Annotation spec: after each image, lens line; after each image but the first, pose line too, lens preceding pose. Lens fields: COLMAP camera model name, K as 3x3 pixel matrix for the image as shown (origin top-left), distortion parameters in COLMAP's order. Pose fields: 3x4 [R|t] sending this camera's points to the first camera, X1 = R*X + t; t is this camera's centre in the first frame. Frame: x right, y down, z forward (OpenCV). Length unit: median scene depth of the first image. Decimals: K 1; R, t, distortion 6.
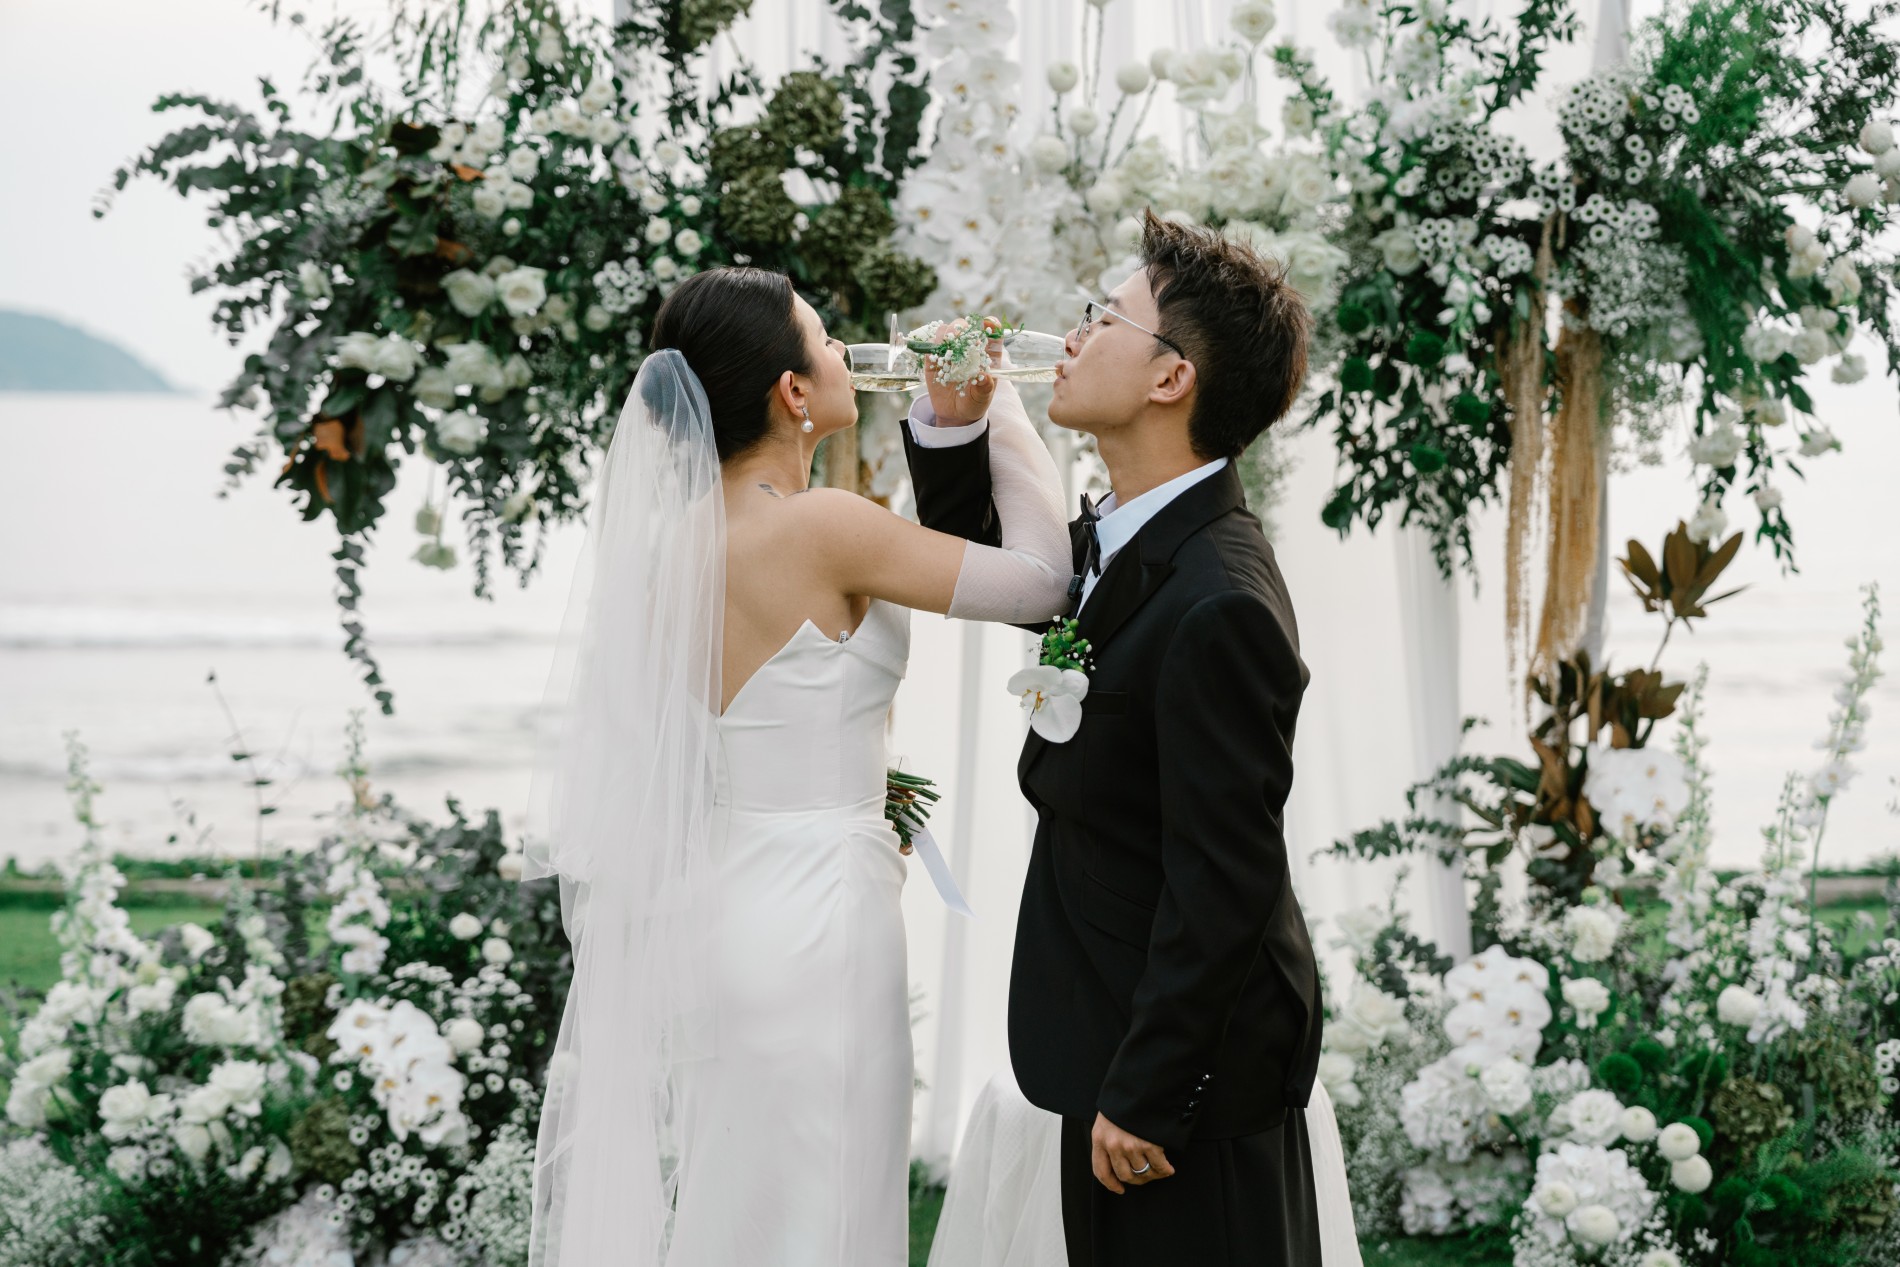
lens RADIAL K [[3504.1, 0, 955.3], [0, 3504.1, 655.1], [0, 0, 1]] dist [0.317518, -0.073438]
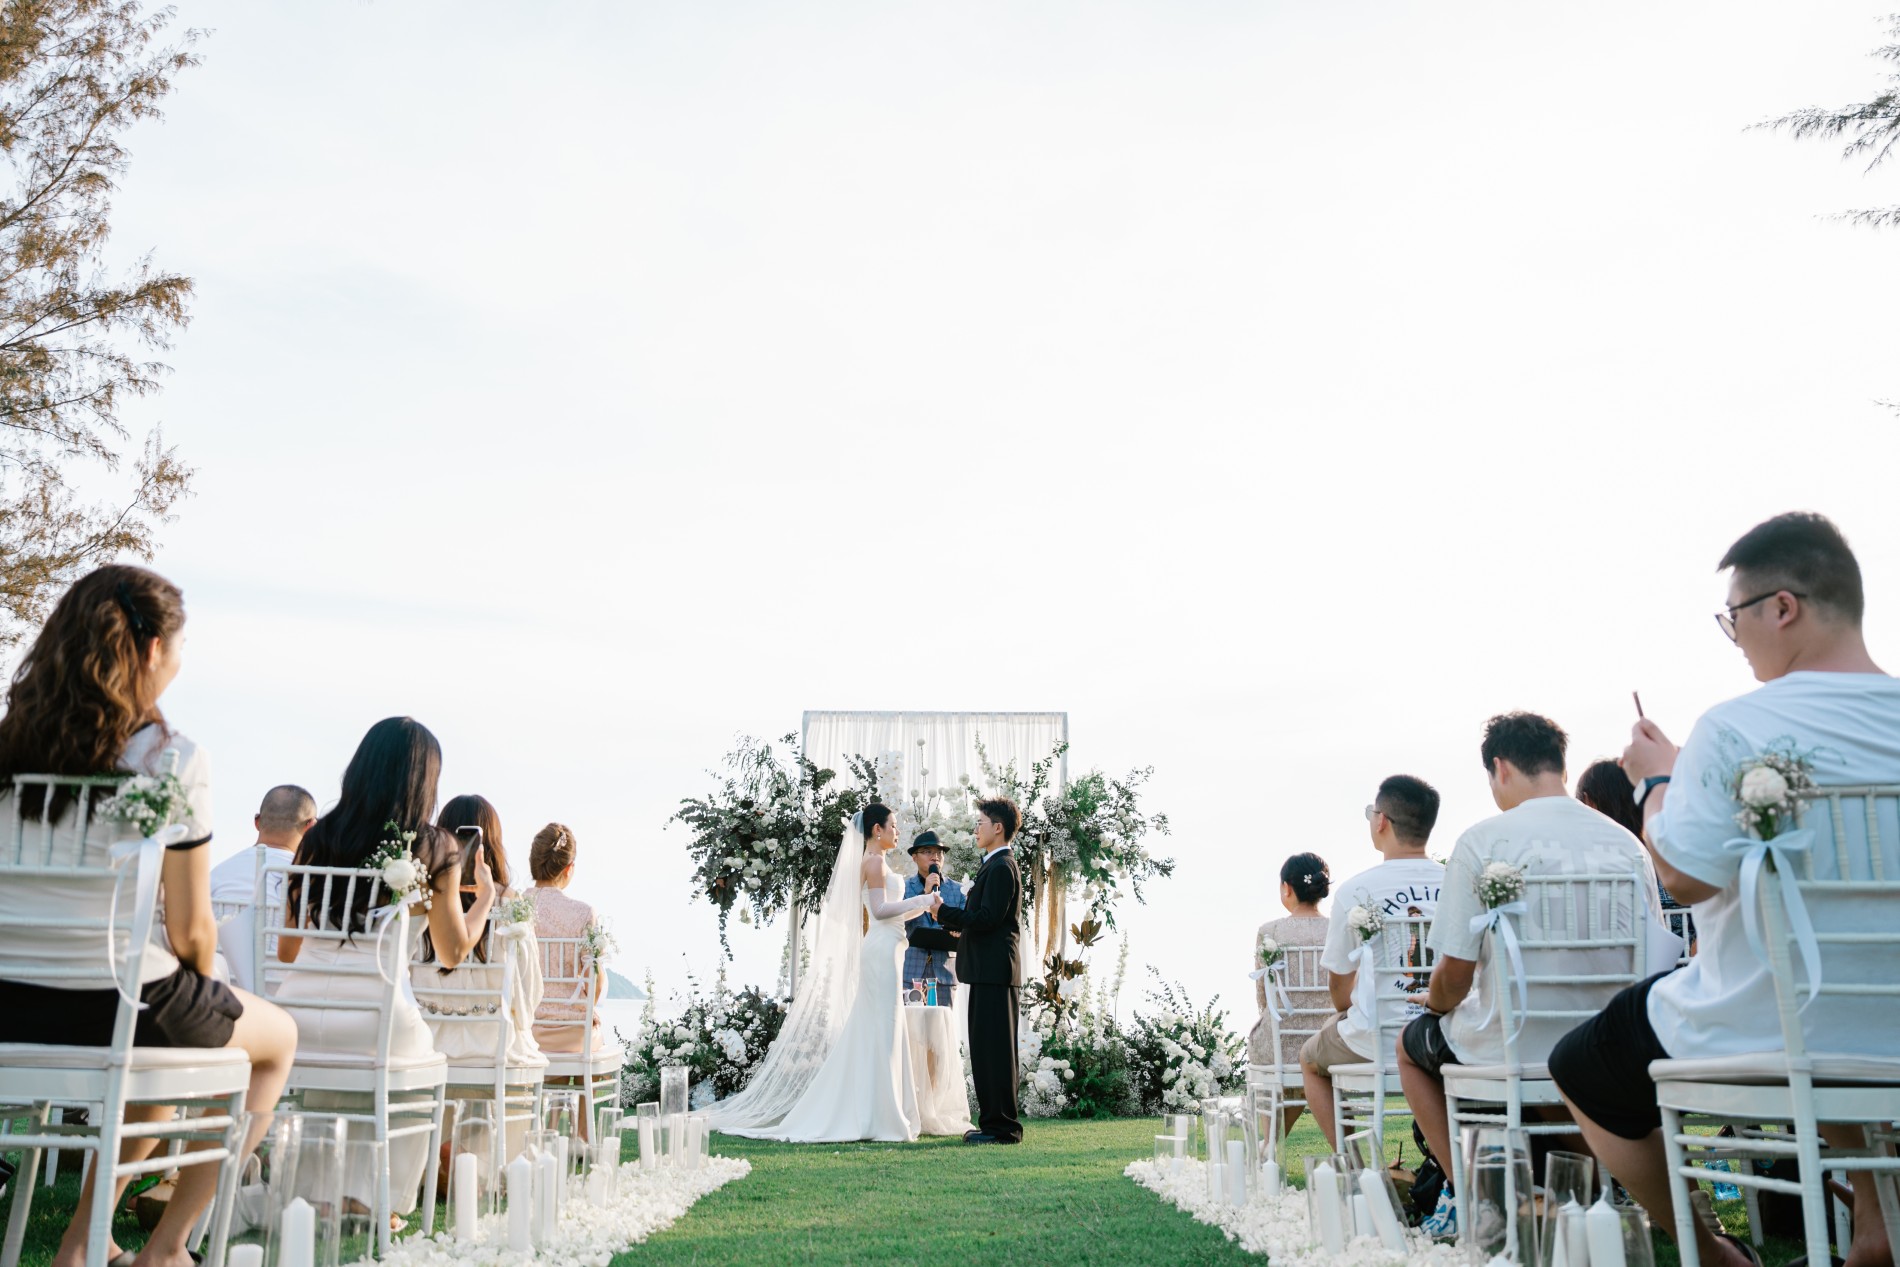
lens RADIAL K [[1377.8, 0, 929.4], [0, 1377.8, 627.6], [0, 0, 1]] dist [-0.119277, 0.000704]
pose [[0.999756, 0.010808, -0.019259, 0.072119], [-0.016552, 0.944028, -0.329449, 0.157065], [0.014620, 0.329687, 0.943977, -0.465853]]
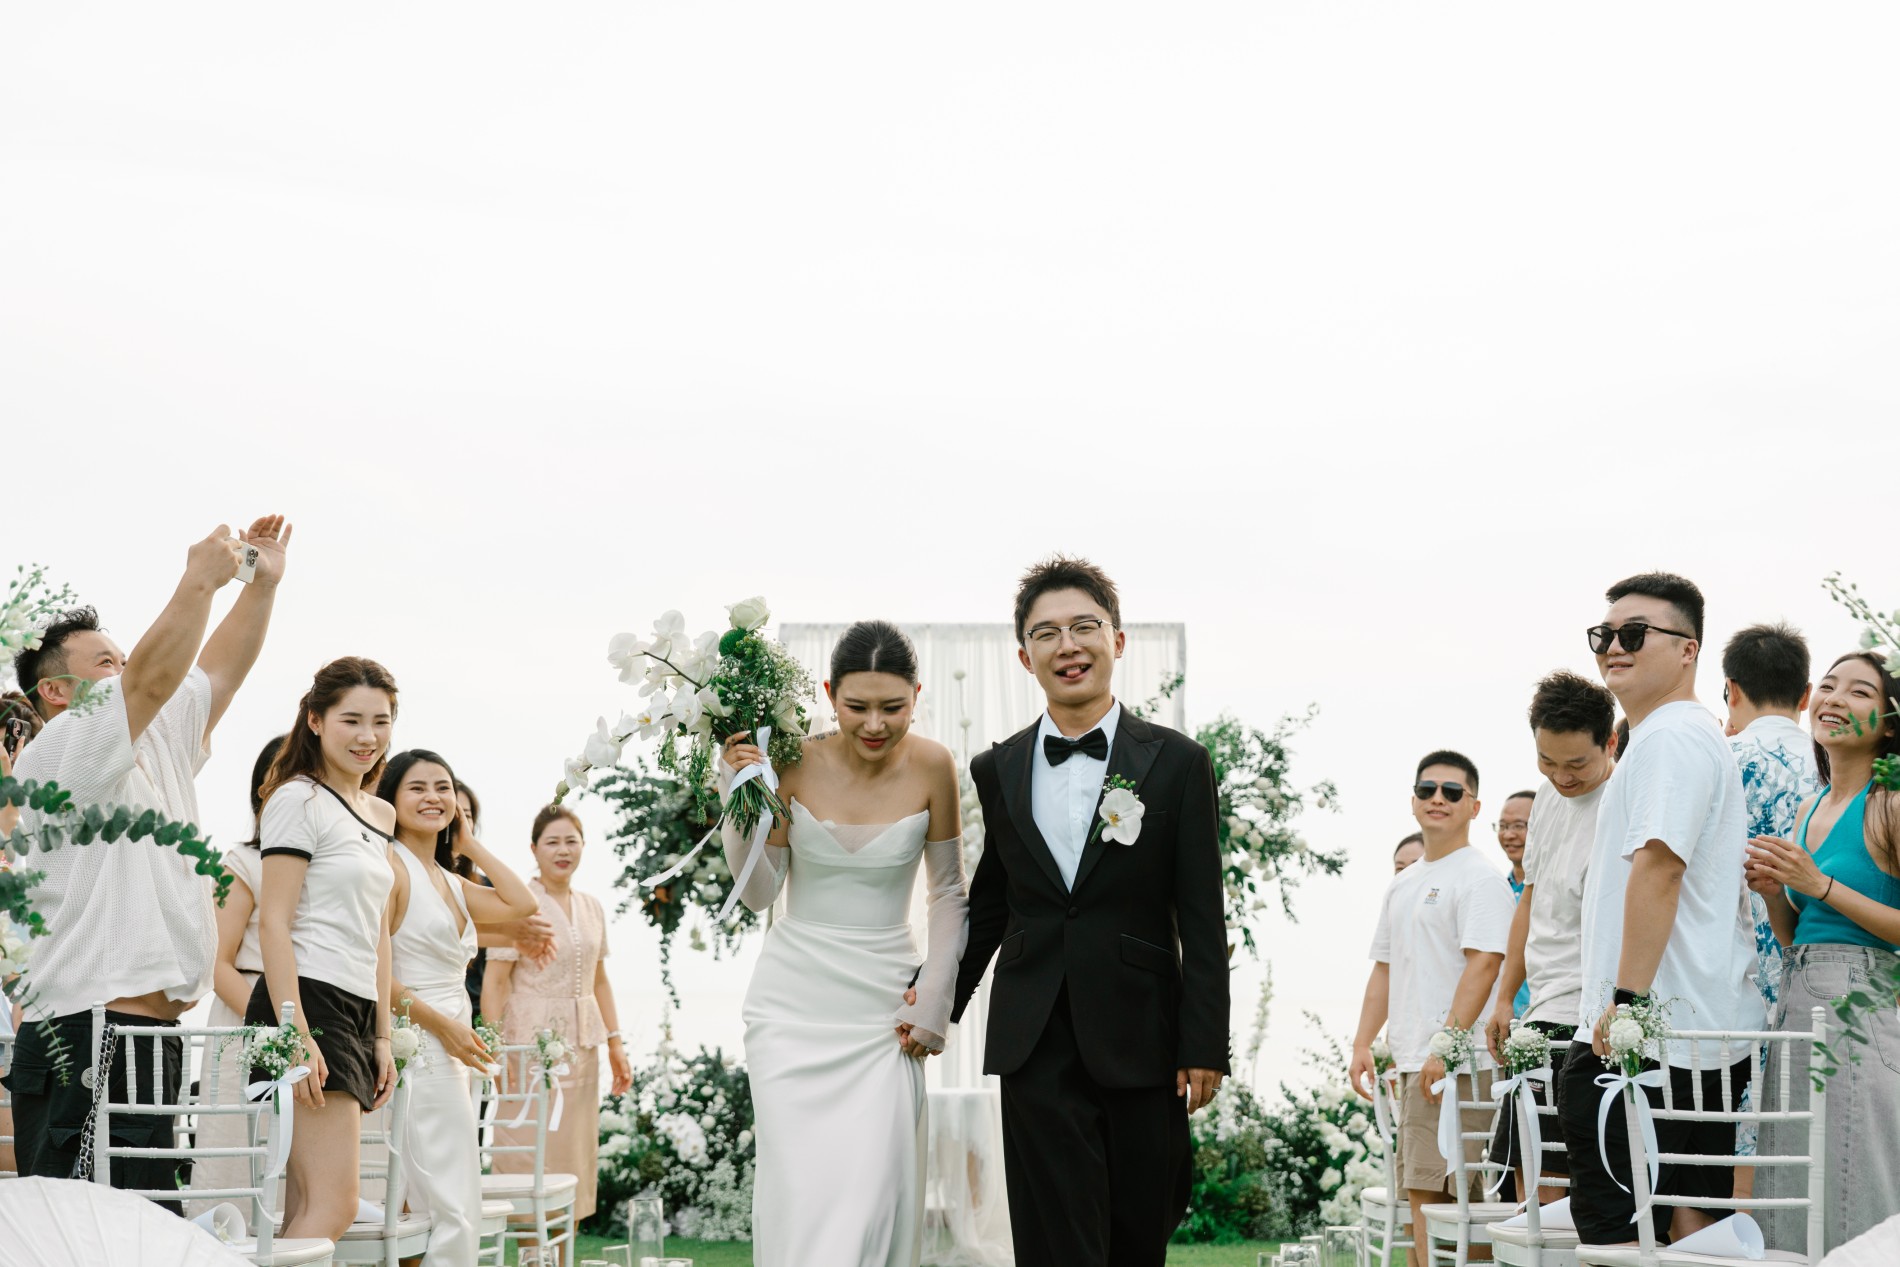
lens RADIAL K [[2649.6, 0, 950.0], [0, 2649.6, 633.5], [0, 0, 1]] dist [0.088012, -0.001946]
pose [[0.999362, 0.004322, -0.035458, 0.095888], [-0.011350, 0.979628, -0.200500, 0.132181], [0.033869, 0.200775, 0.979052, -0.879042]]
